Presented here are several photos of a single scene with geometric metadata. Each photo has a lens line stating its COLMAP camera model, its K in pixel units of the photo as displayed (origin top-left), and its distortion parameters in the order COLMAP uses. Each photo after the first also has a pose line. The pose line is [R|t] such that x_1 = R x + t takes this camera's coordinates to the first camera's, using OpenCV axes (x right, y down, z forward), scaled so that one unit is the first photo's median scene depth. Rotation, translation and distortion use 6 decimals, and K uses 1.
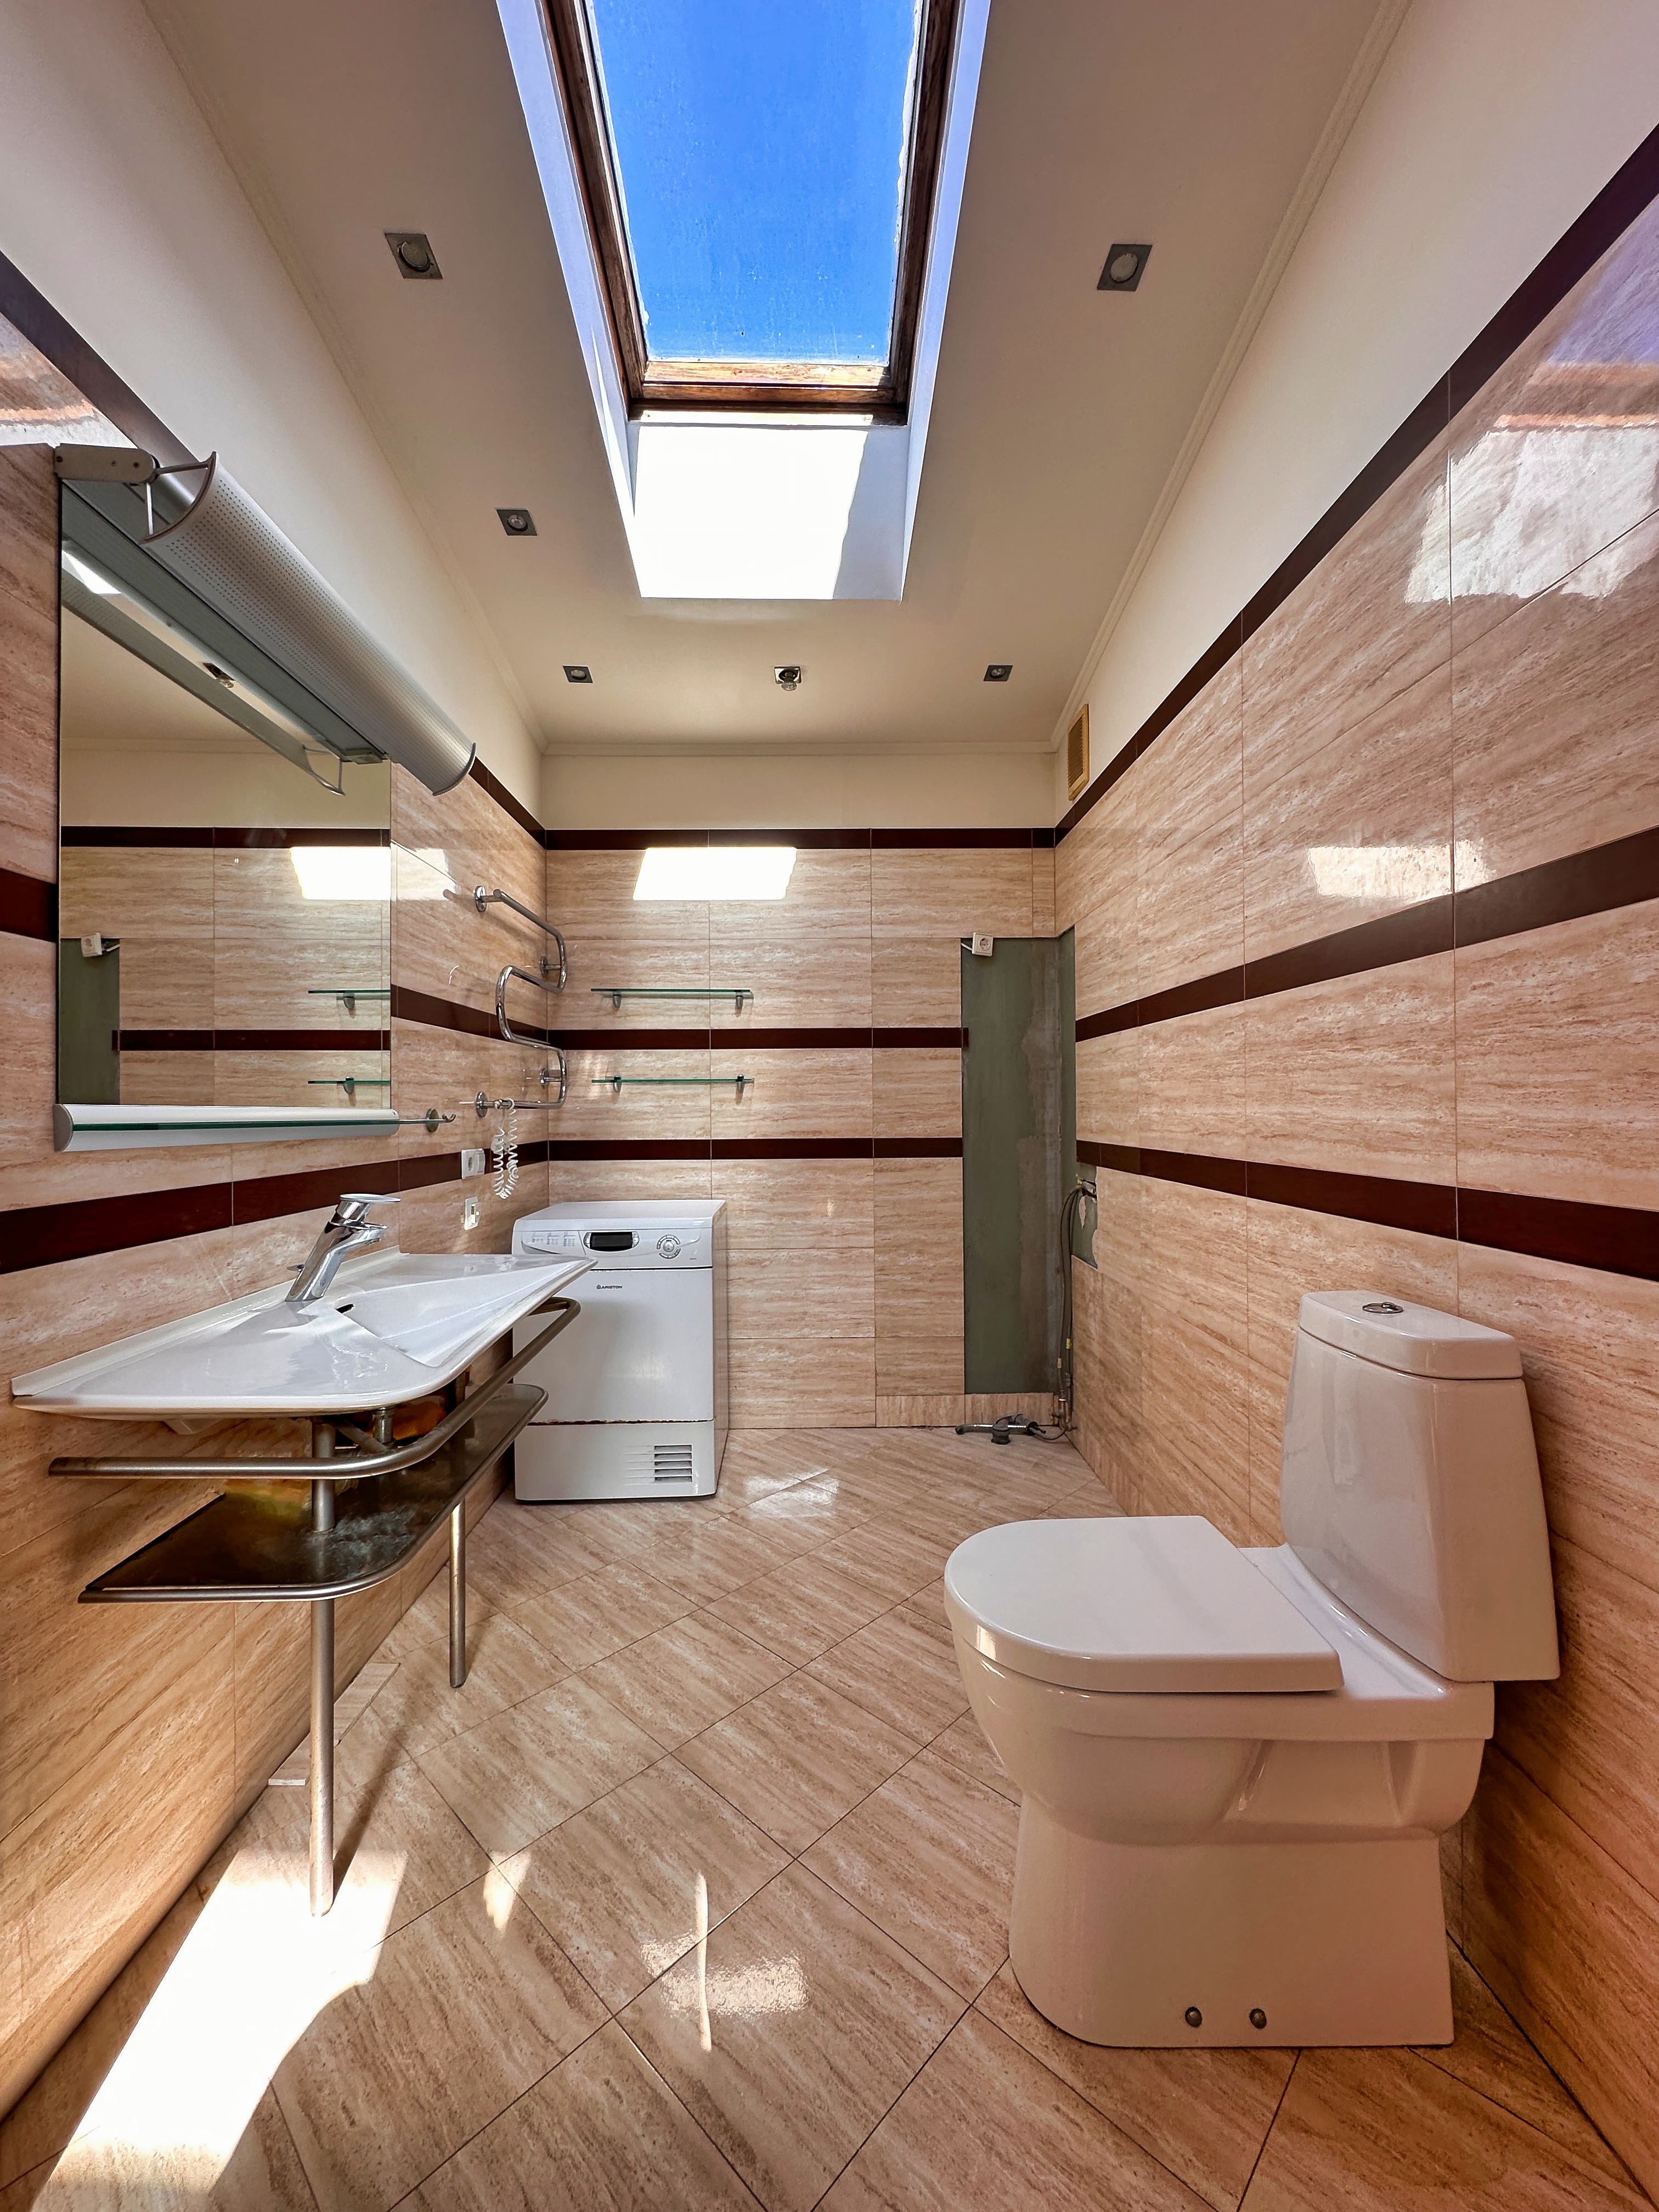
lens RADIAL K [[898.8, 0, 826.3], [0, 898.8, 1107.7], [0, 0, 1]] dist [0.000867, 0.000013]
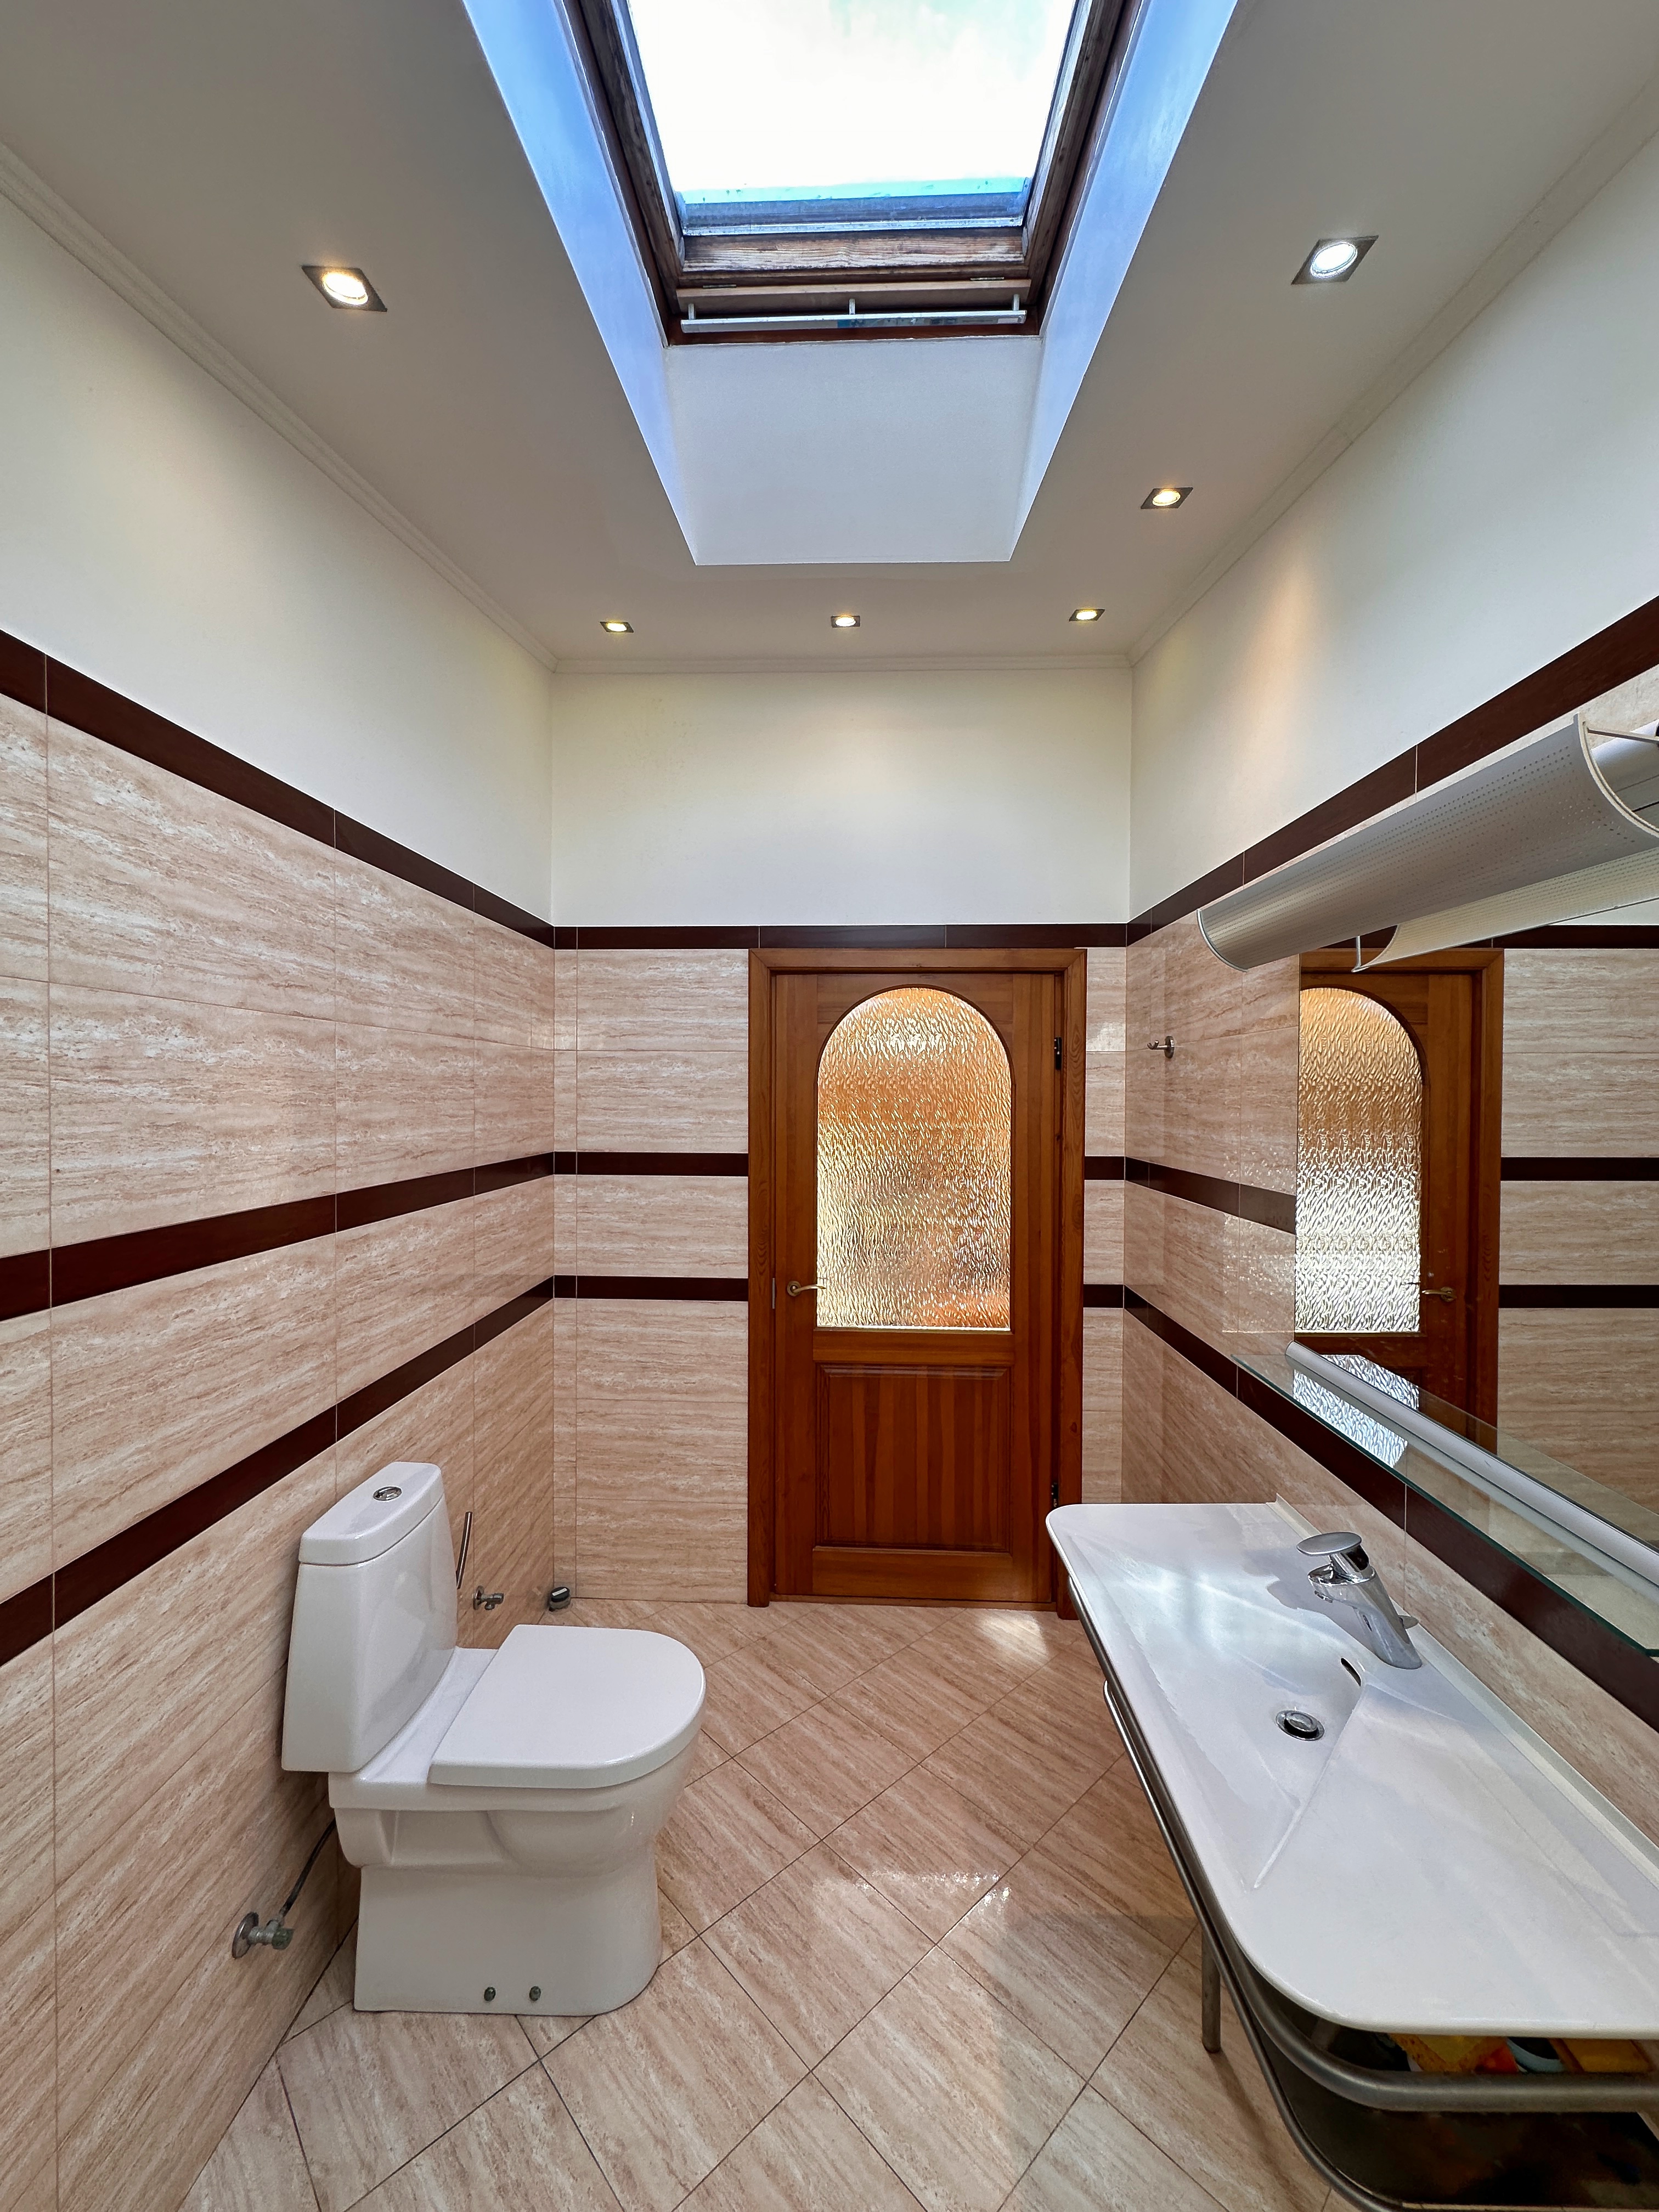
lens RADIAL K [[898.8, 0, 827.9], [0, 898.8, 1103.4], [0, 0, 1]] dist [0.000867, 0.000013]
pose [[-0.998690, 0.000900, 0.051163, -0.116492], [0.001608, 0.999903, 0.013800, -0.362615], [-0.051145, 0.013865, -0.998595, 2.158816]]
